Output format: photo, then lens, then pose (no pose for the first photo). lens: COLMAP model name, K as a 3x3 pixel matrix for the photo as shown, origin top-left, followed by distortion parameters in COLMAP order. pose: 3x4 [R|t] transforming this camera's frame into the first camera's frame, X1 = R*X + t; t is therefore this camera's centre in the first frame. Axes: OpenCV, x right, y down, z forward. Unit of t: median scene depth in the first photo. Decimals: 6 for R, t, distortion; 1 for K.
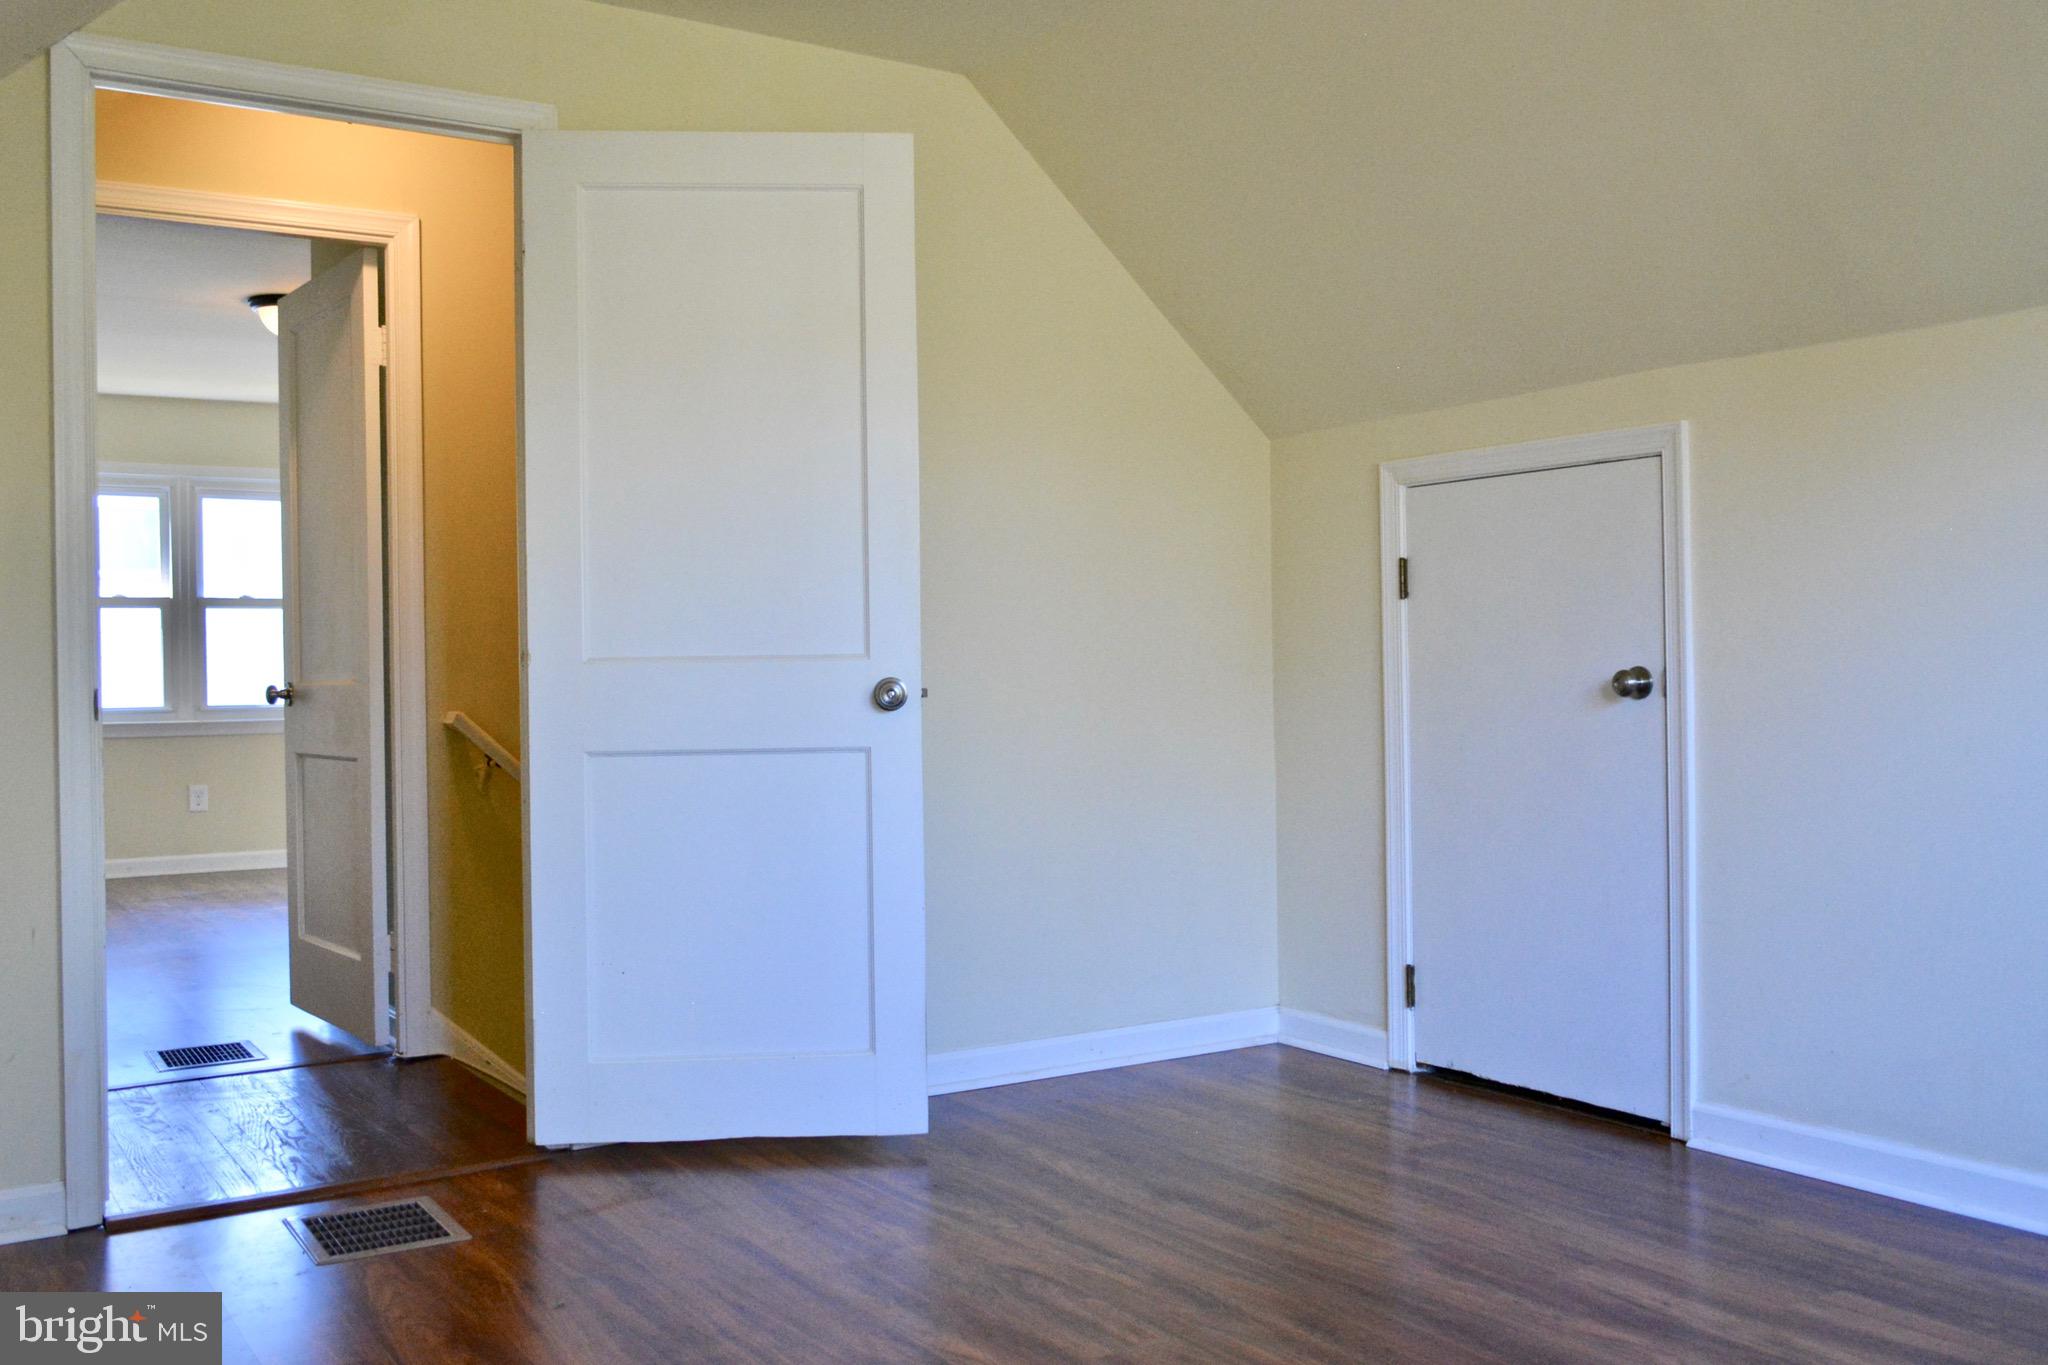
lens RADIAL K [[1732.2, 0, 1024.0], [0, 1732.2, 682.5], [0, 0, 1]] dist [-0.008588, 0.008934]
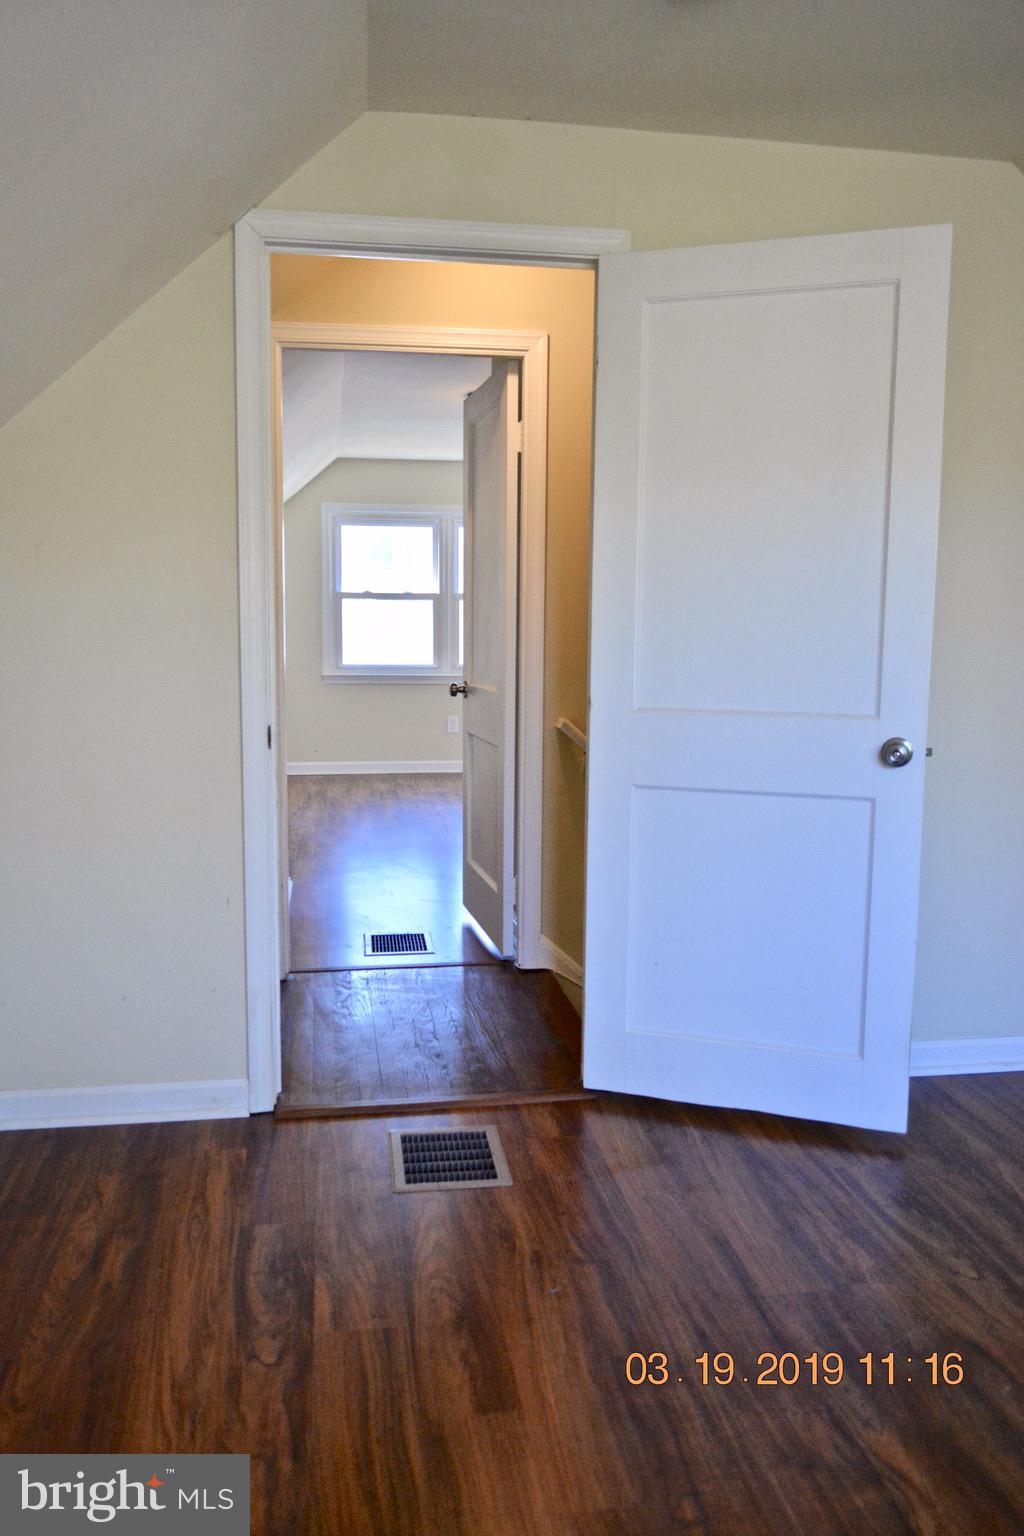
lens RADIAL K [[1201.4, 0, 527.6], [0, 1201.4, 780.0], [0, 0, 1]] dist [-0.016580, 0.011551]
pose [[0.920169, 0.072818, -0.384690, 0.002466], [-0.029413, 0.992633, 0.117539, -0.059098], [0.390415, -0.096841, 0.915532, 0.198438]]
